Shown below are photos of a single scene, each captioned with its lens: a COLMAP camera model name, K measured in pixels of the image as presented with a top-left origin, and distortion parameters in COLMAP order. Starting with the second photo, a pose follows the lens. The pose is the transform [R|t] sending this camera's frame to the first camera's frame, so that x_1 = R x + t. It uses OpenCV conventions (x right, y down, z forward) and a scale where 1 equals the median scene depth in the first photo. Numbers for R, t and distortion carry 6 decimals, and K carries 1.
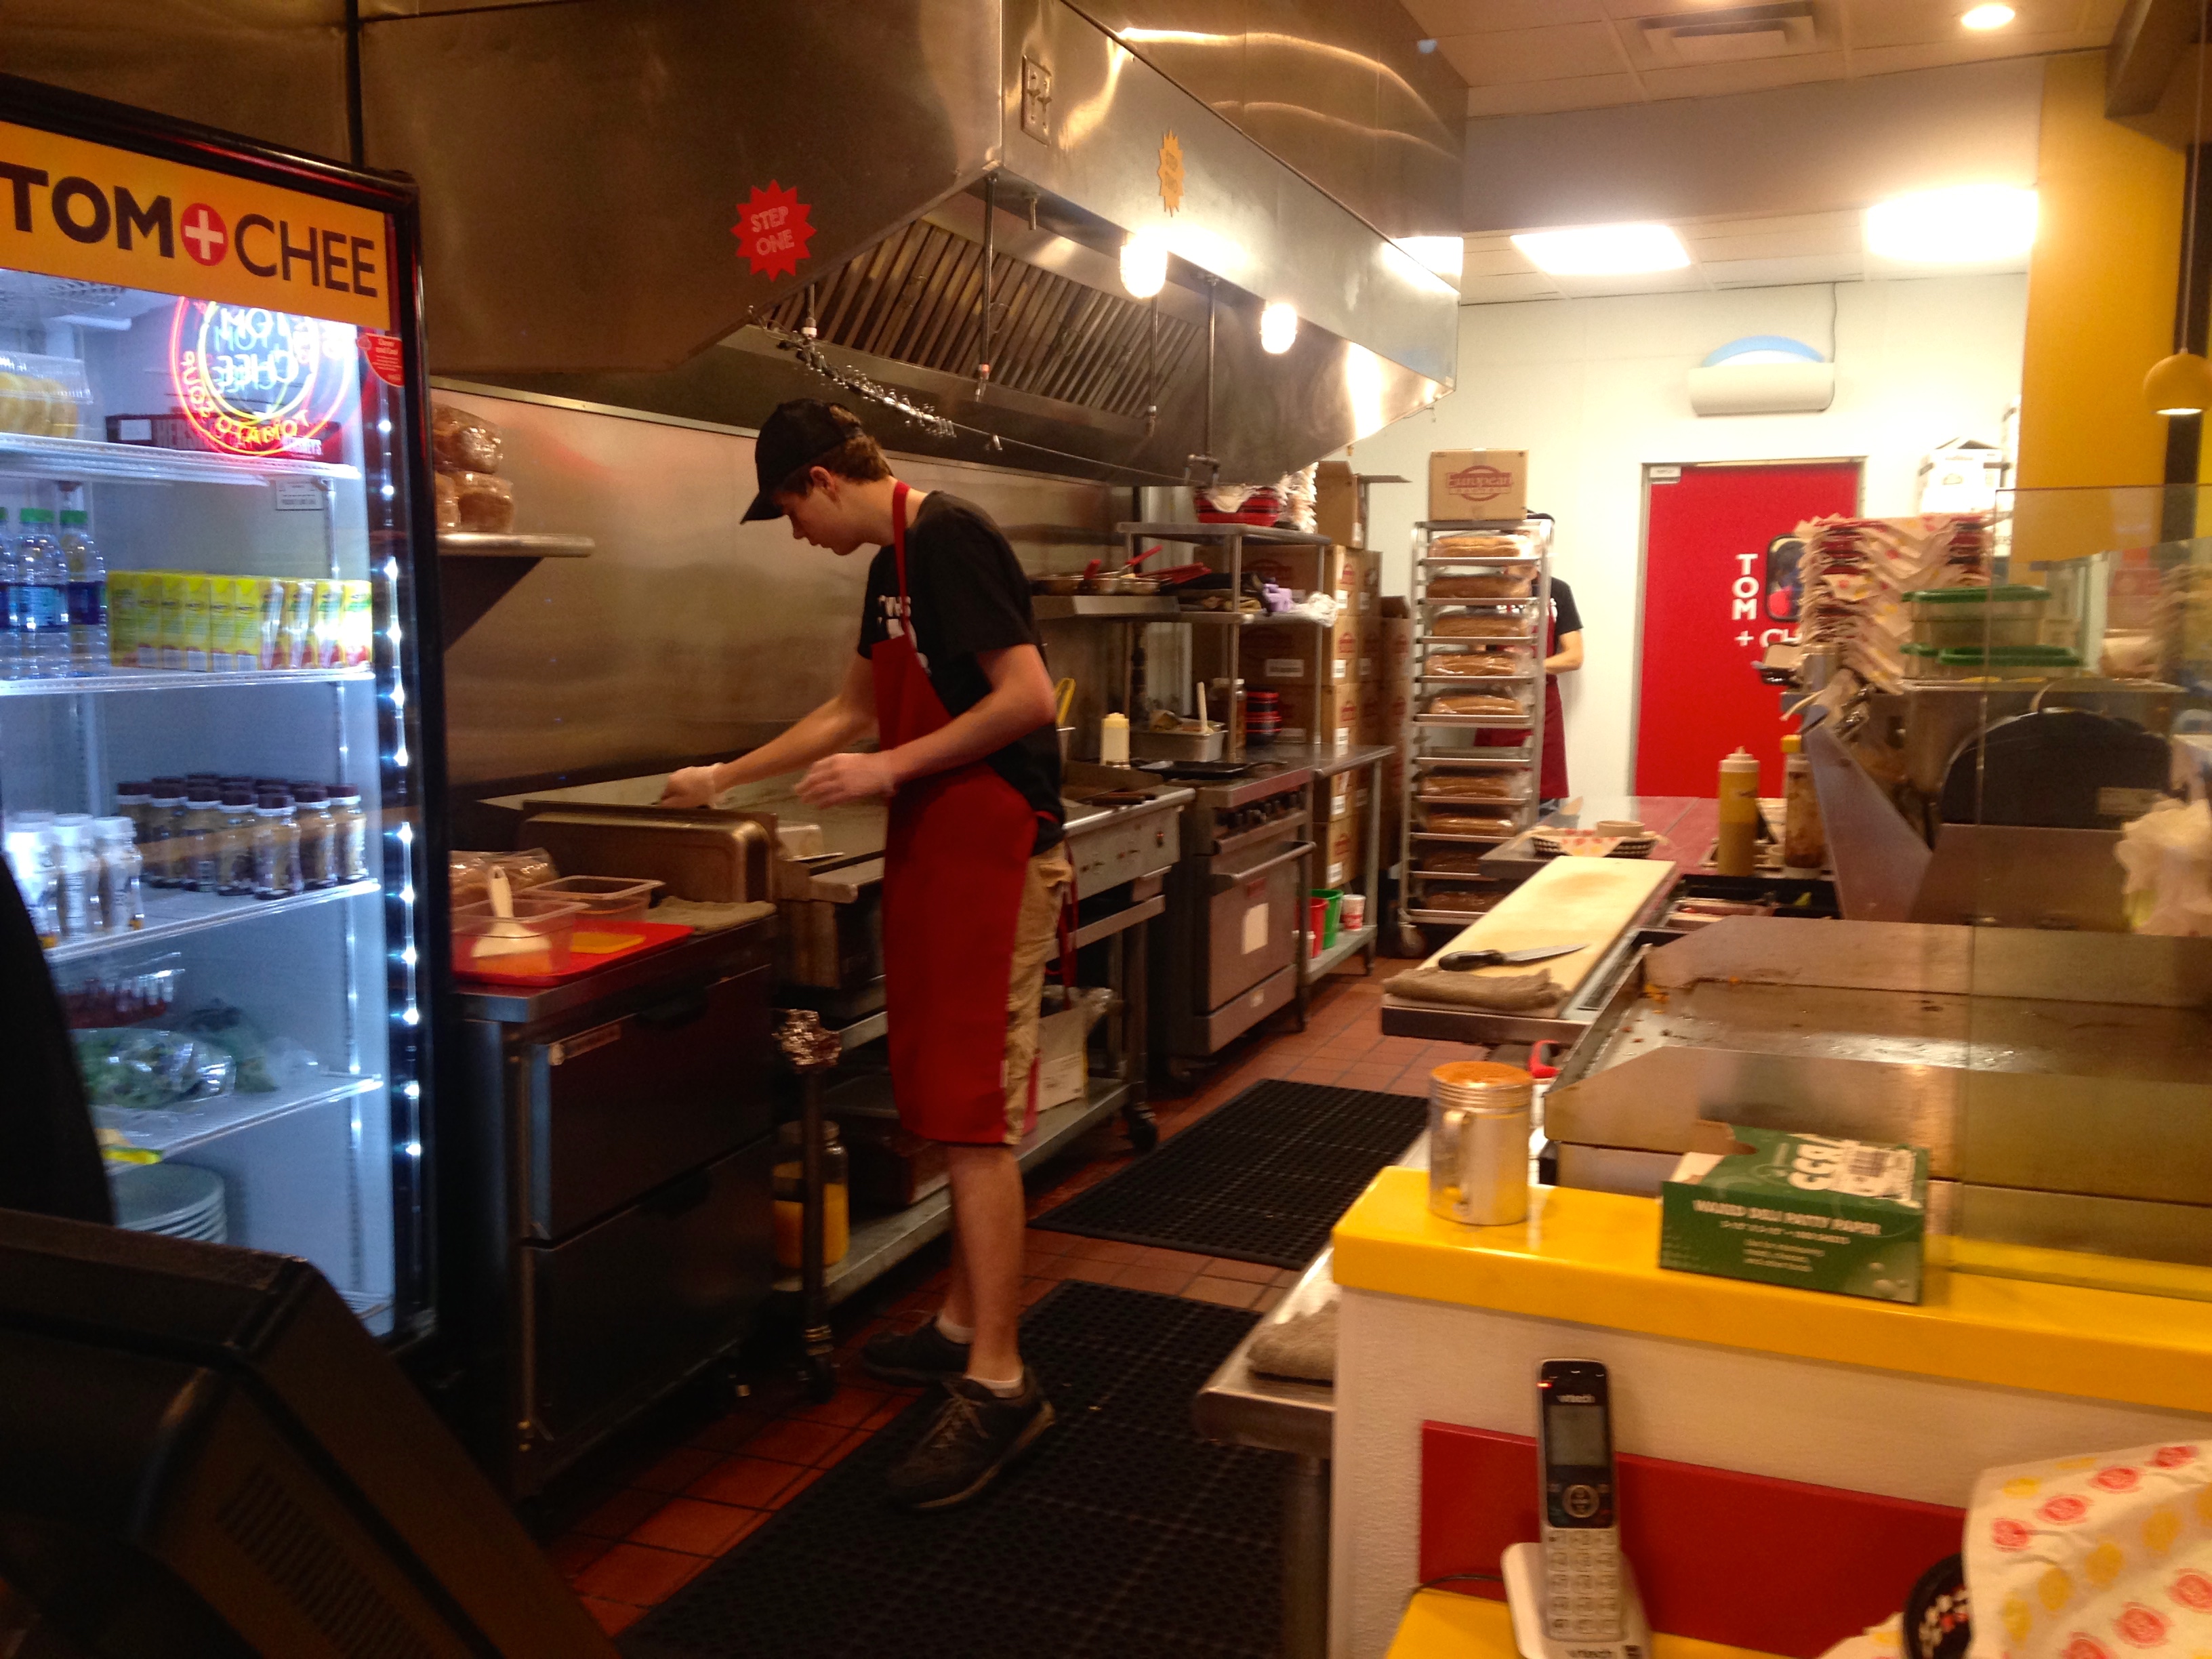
lens RADIAL K [[1927.9, 0, 1106.0], [0, 1927.9, 829.5], [0, 0, 1]] dist [-0.002254, -0.005034]
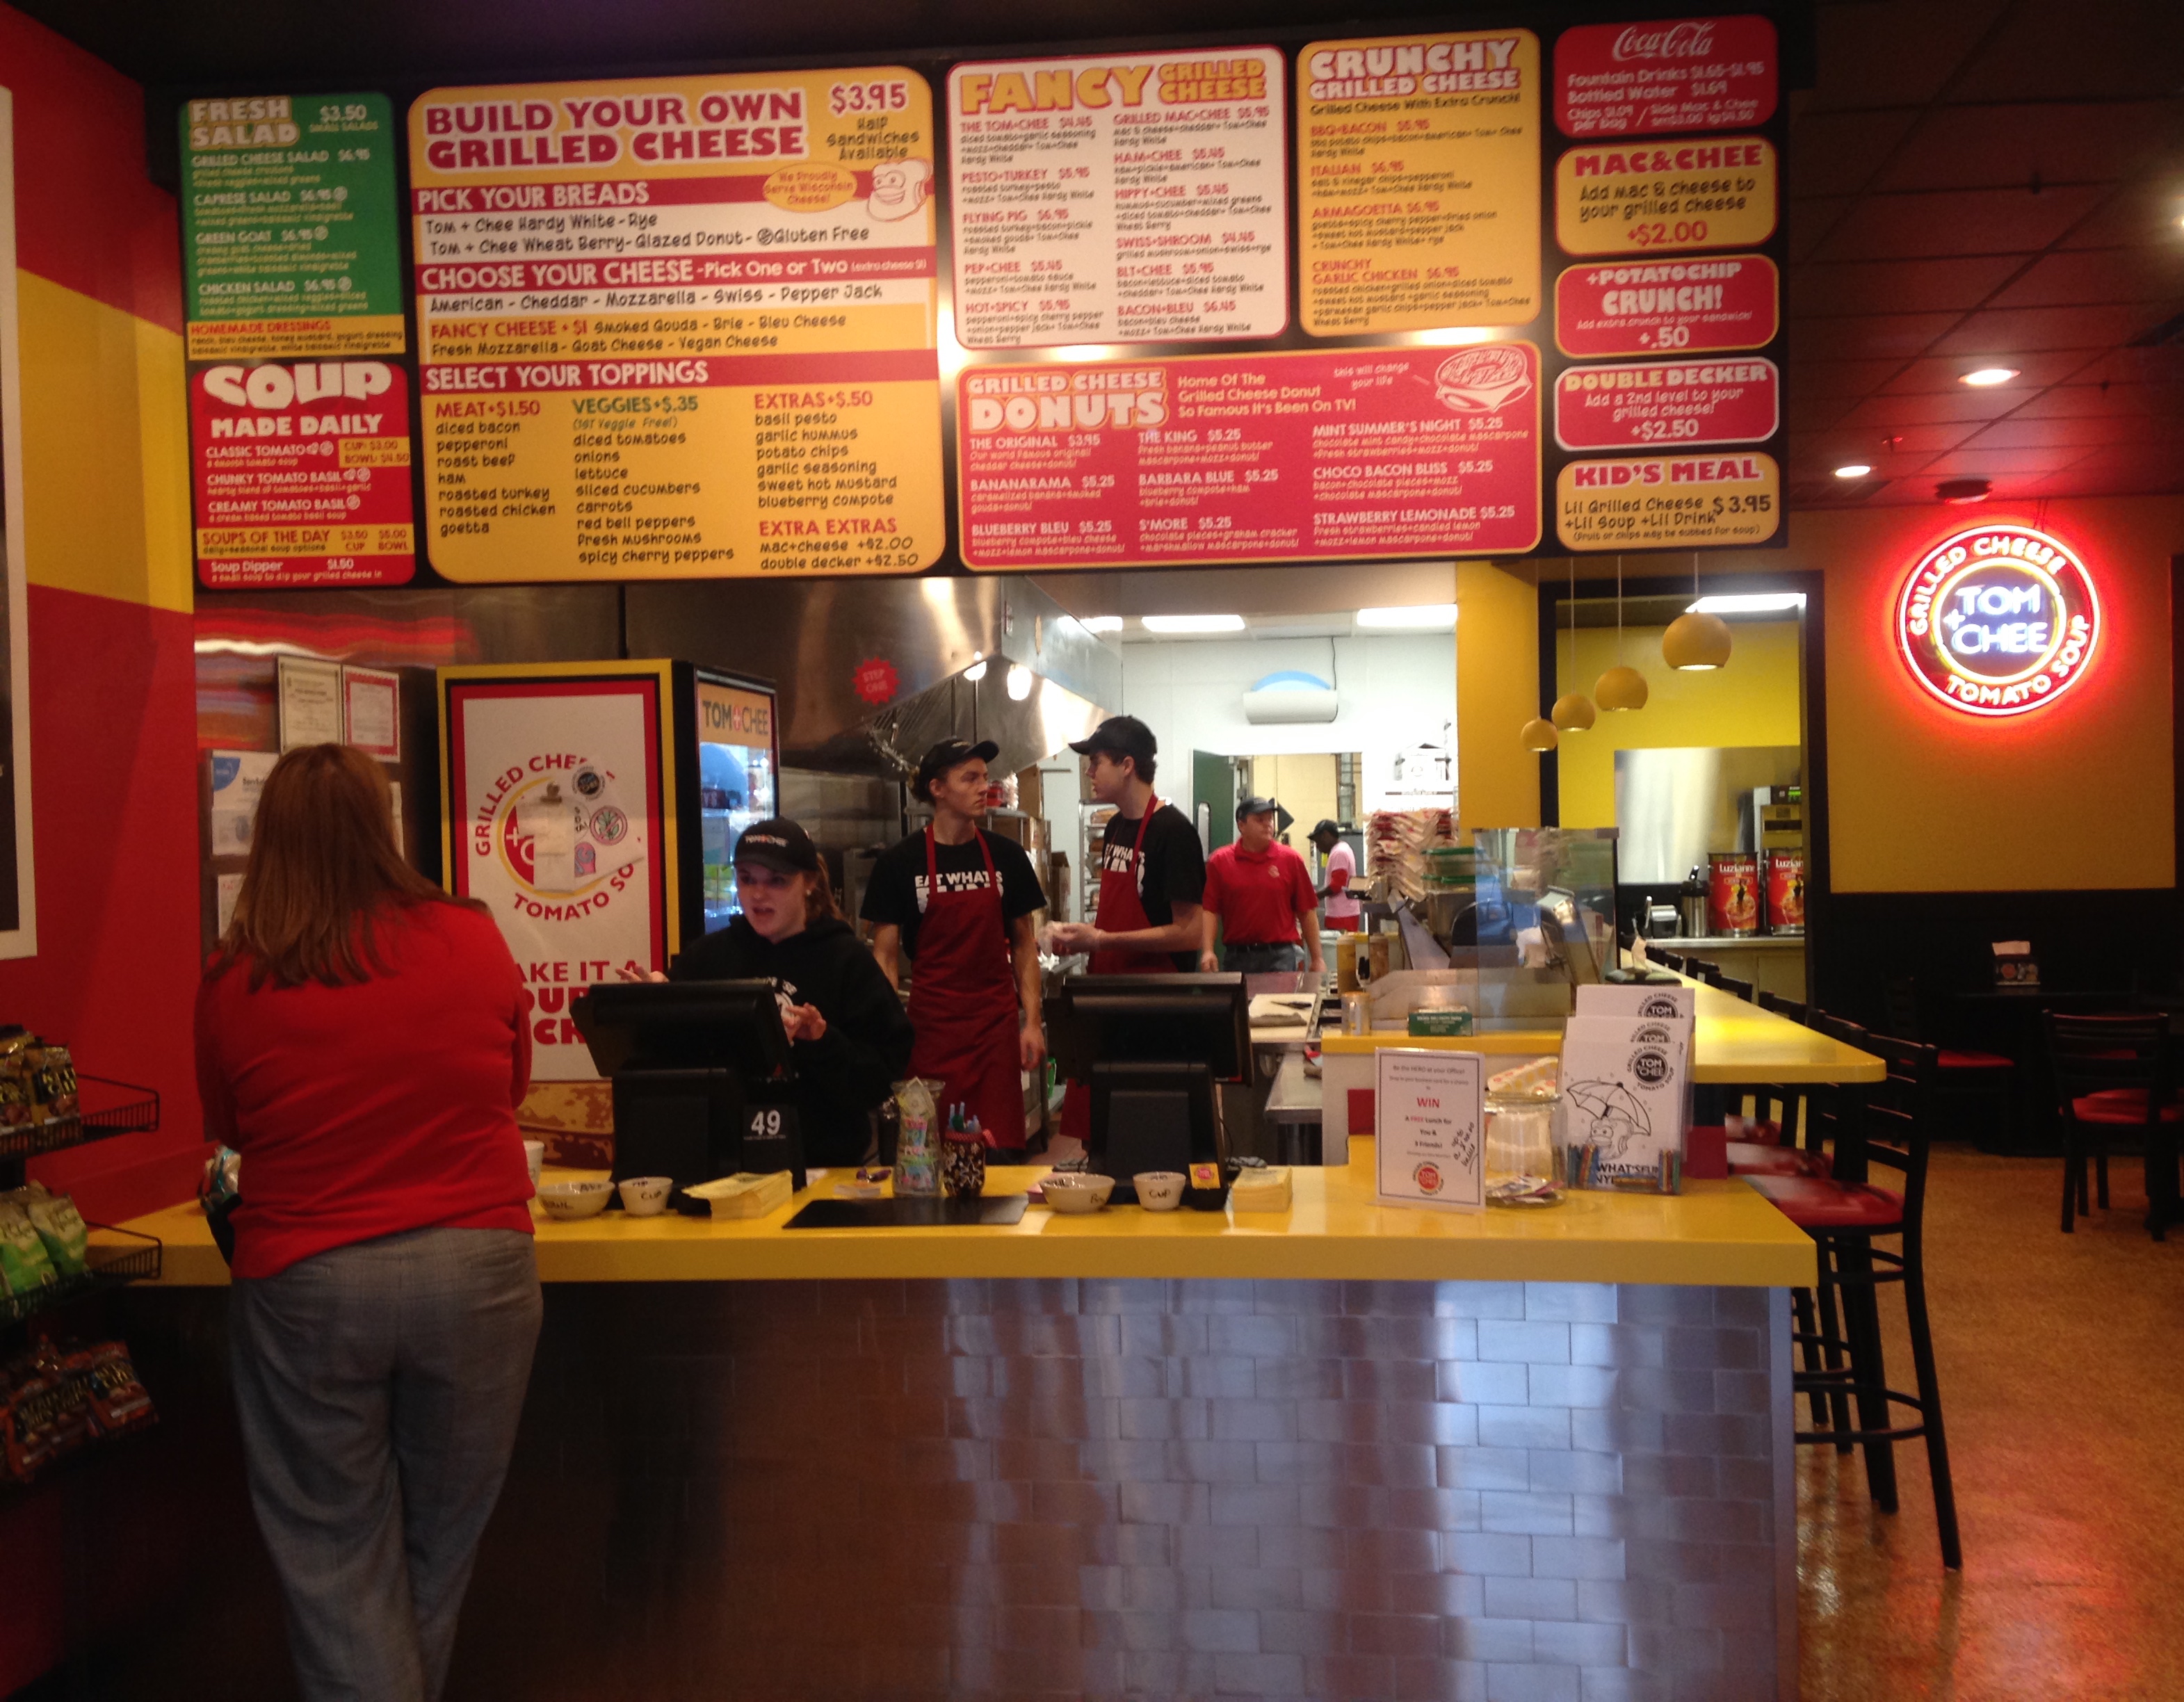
lens RADIAL K [[2189.9, 0, 1092.0], [0, 2189.9, 851.0], [0, 0, 1]] dist [0.002458, 0.000344]
pose [[0.960817, -0.022149, 0.276298, -0.427242], [0.053834, 0.992733, -0.107624, 0.082981], [-0.271907, 0.118282, 0.955027, -0.854498]]
